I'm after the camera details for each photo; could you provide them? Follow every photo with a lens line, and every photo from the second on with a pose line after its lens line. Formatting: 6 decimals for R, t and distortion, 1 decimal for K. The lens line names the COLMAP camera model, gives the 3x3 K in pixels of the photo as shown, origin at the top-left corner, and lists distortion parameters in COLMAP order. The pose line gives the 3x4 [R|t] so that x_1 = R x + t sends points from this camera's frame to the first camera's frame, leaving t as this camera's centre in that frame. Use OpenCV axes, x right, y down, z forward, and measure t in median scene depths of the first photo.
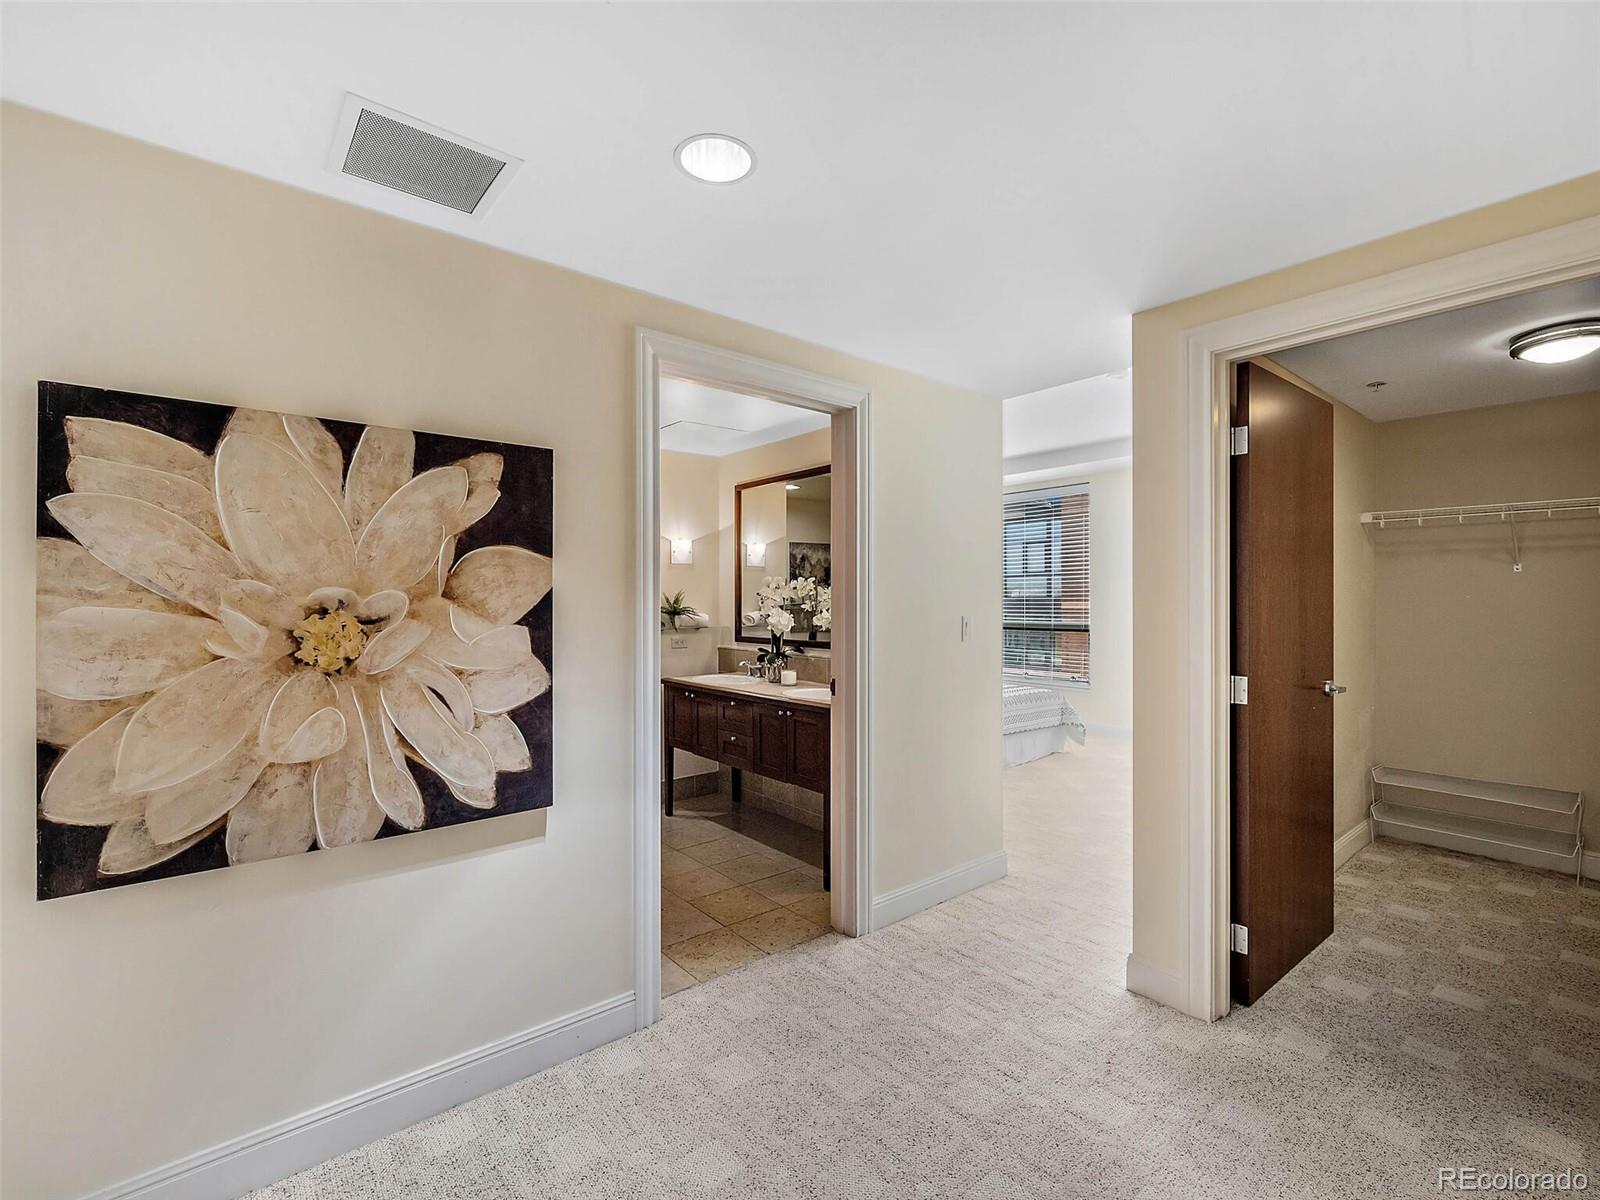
lens RADIAL K [[708.9, 0, 795.4], [0, 708.9, 600.1], [0, 0, 1]] dist [-0.001374, -0.000148]
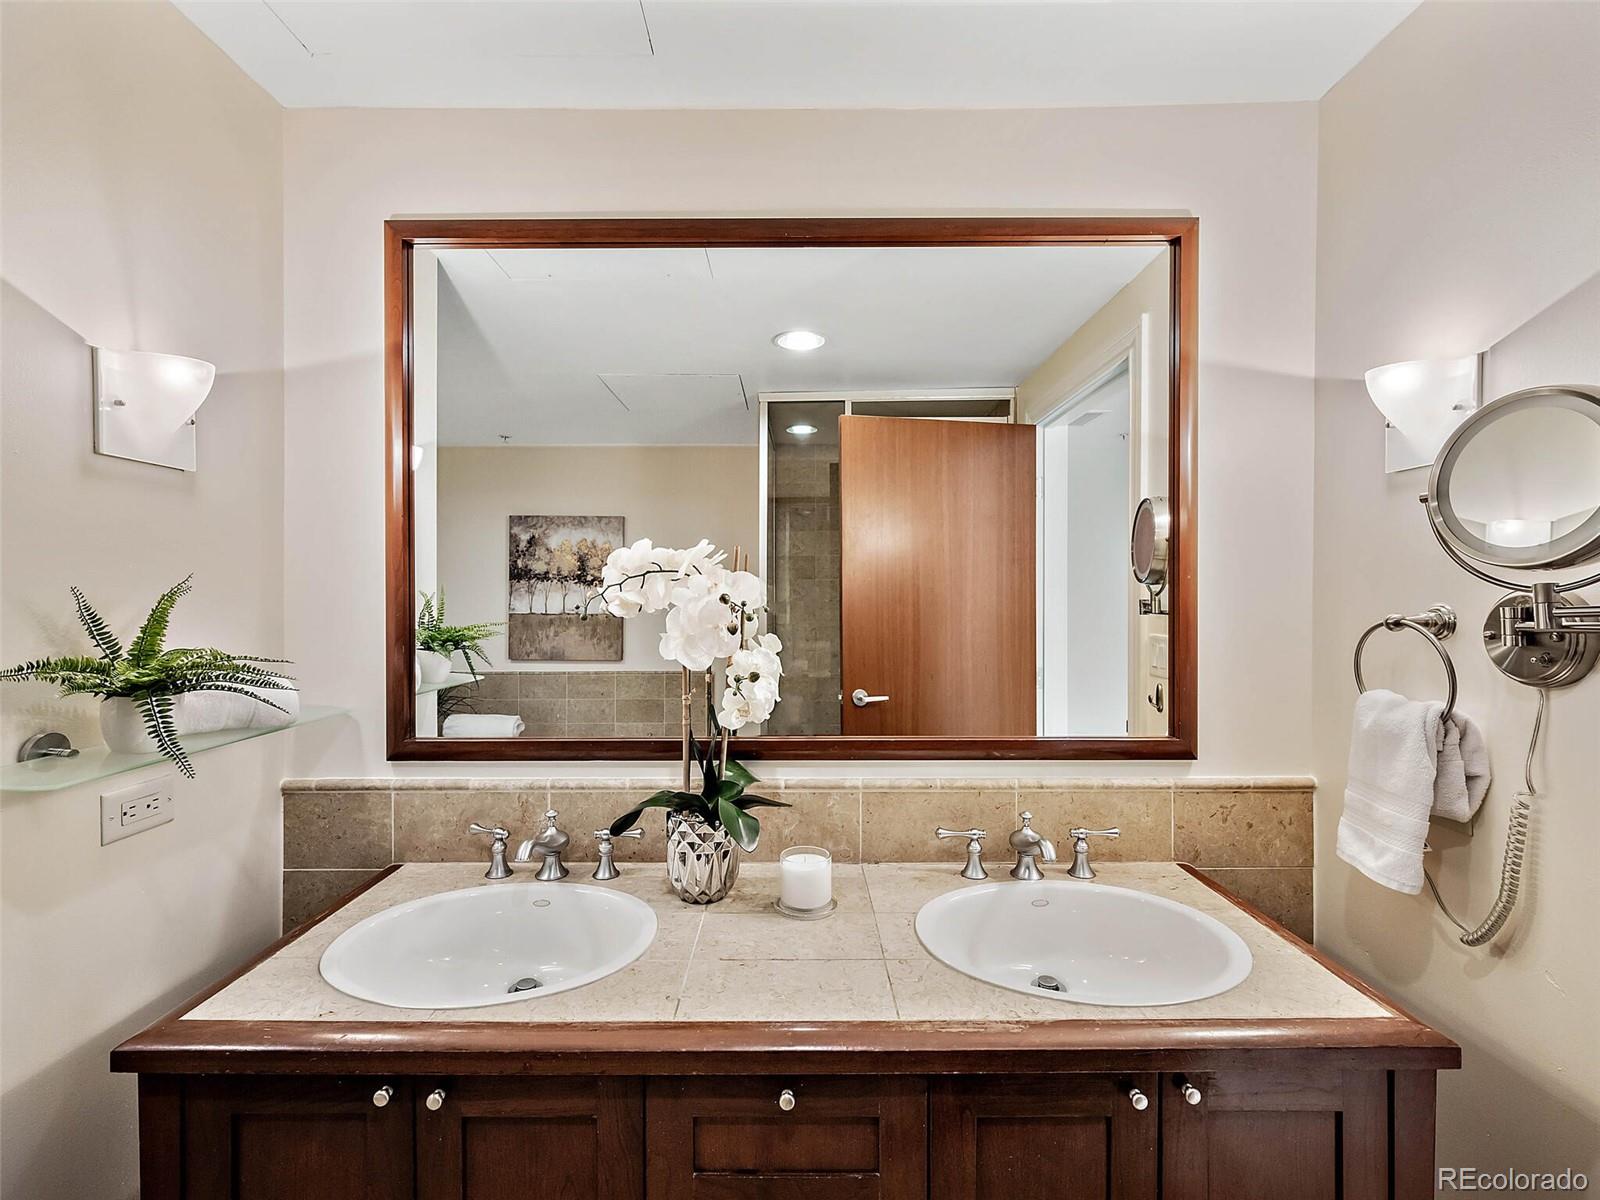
lens RADIAL K [[730.5, 0, 798.7], [0, 730.5, 589.6], [0, 0, 1]] dist [-0.000780, -0.000103]
pose [[0.633637, 0.005045, 0.773614, -0.209774], [-0.000174, 0.999980, -0.006379, -0.008808], [-0.773631, 0.003908, 0.633625, 0.684365]]
